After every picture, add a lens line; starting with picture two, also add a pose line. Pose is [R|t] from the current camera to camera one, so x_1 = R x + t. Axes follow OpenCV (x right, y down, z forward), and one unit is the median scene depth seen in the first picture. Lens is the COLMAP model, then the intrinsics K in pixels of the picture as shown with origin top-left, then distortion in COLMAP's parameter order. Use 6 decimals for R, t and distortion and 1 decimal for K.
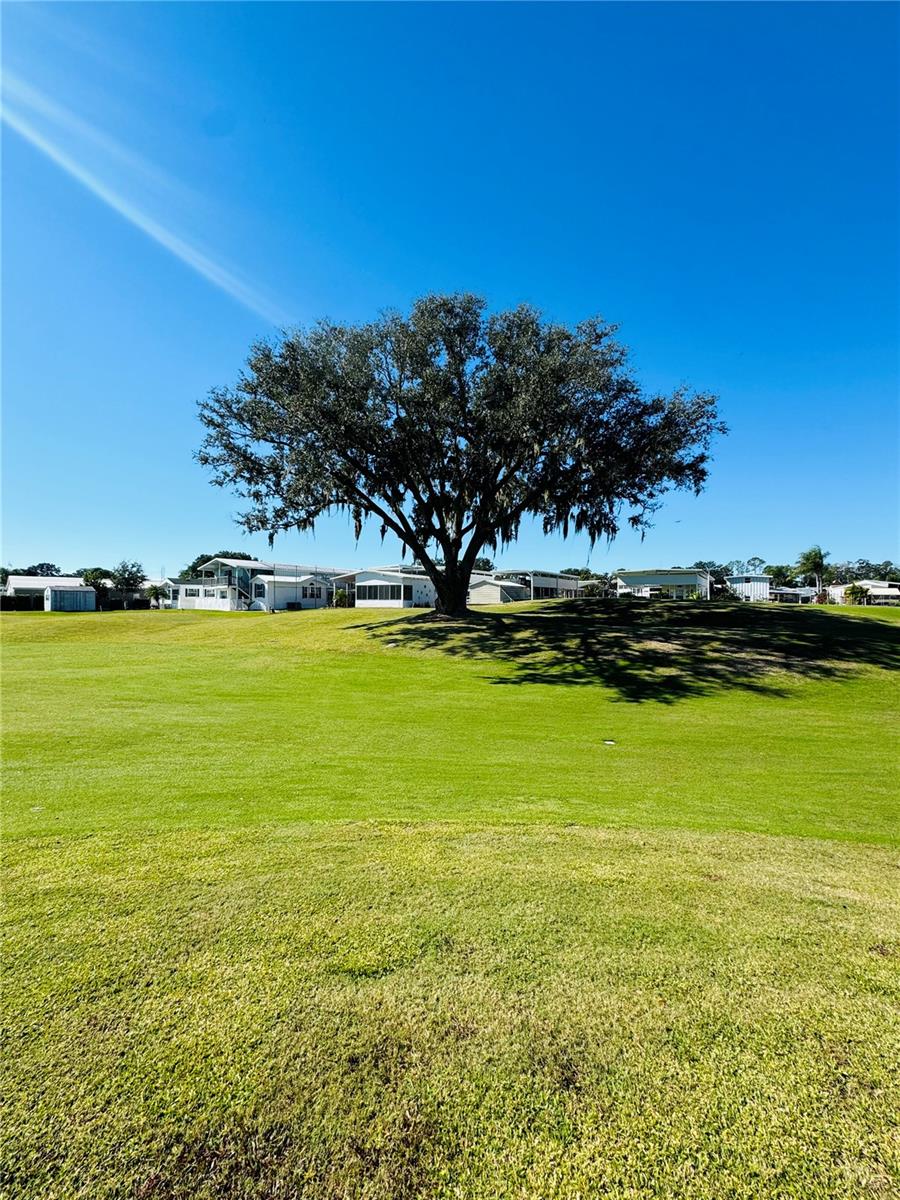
lens RADIAL K [[480.8, 0, 448.4], [0, 480.8, 600.0], [0, 0, 1]] dist [0.000585, 0.000231]
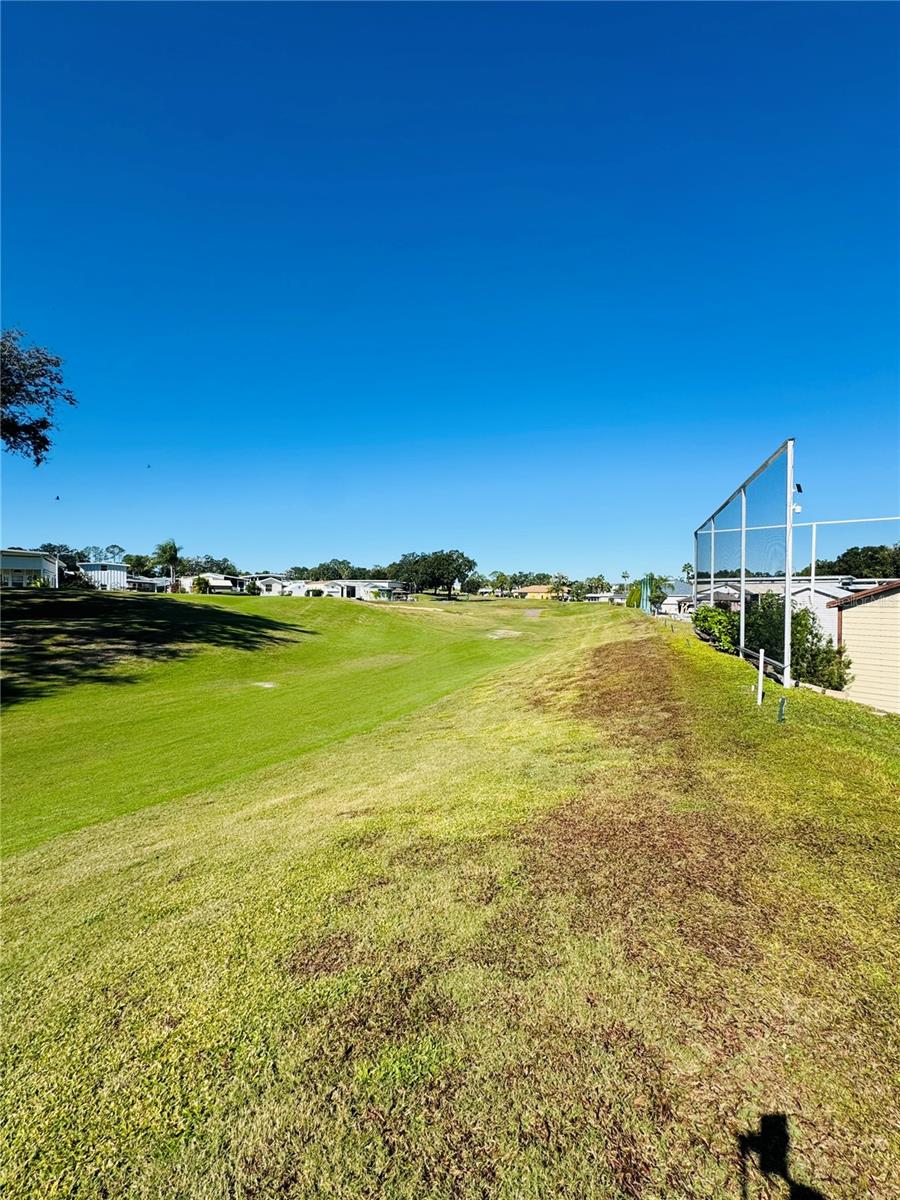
lens RADIAL K [[480.8, 0, 448.4], [0, 480.8, 600.0], [0, 0, 1]] dist [0.000585, 0.000231]
pose [[0.386164, -0.010734, 0.922368, 0.005966], [-0.010468, 0.999817, 0.016018, 0.000423], [-0.922371, -0.015841, 0.385981, -0.008575]]
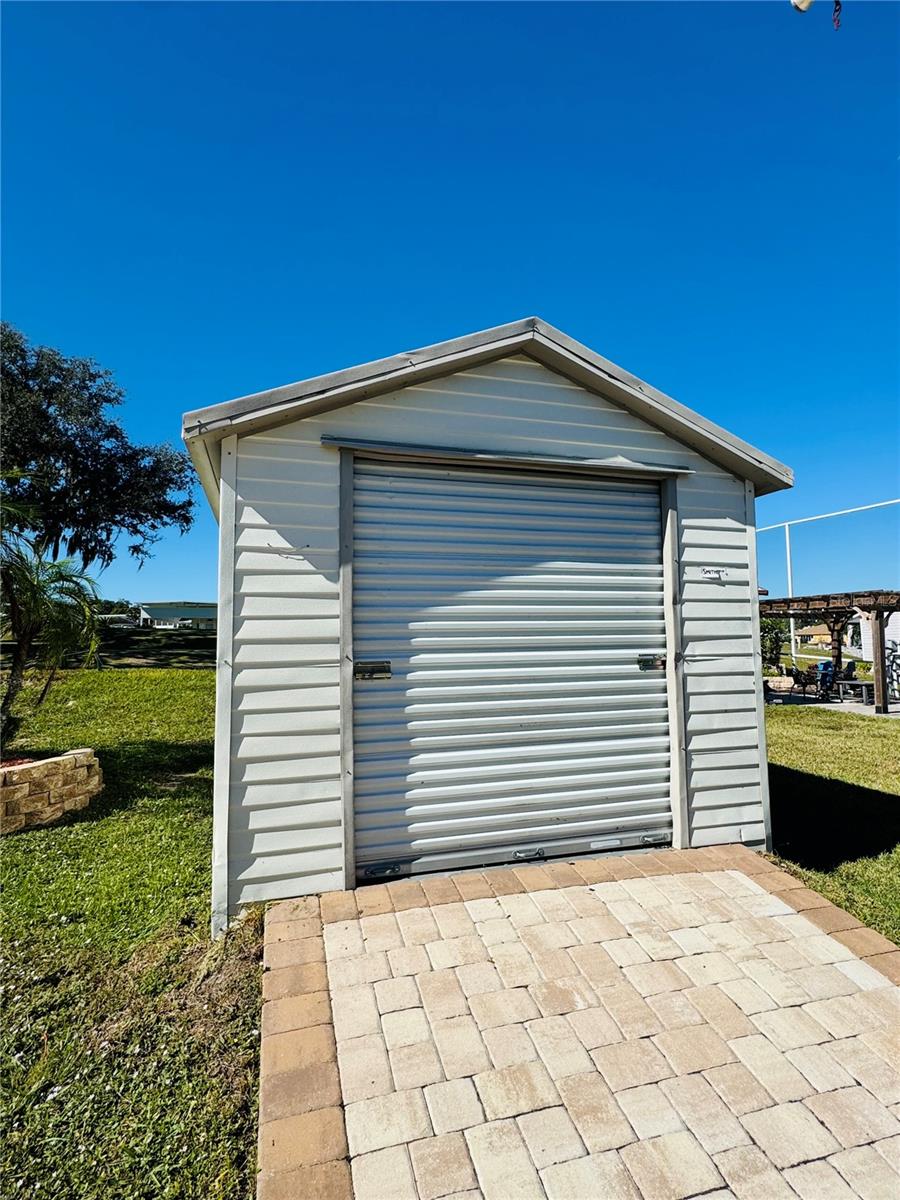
lens RADIAL K [[608.4, 0, 450.0], [0, 608.4, 600.0], [0, 0, 1]] dist [-0.000733, -0.000166]
pose [[0.723473, 0.040797, 0.689146, -0.018959], [0.009488, 0.997570, -0.069017, 0.040419], [-0.690287, 0.056470, 0.721328, -0.414770]]
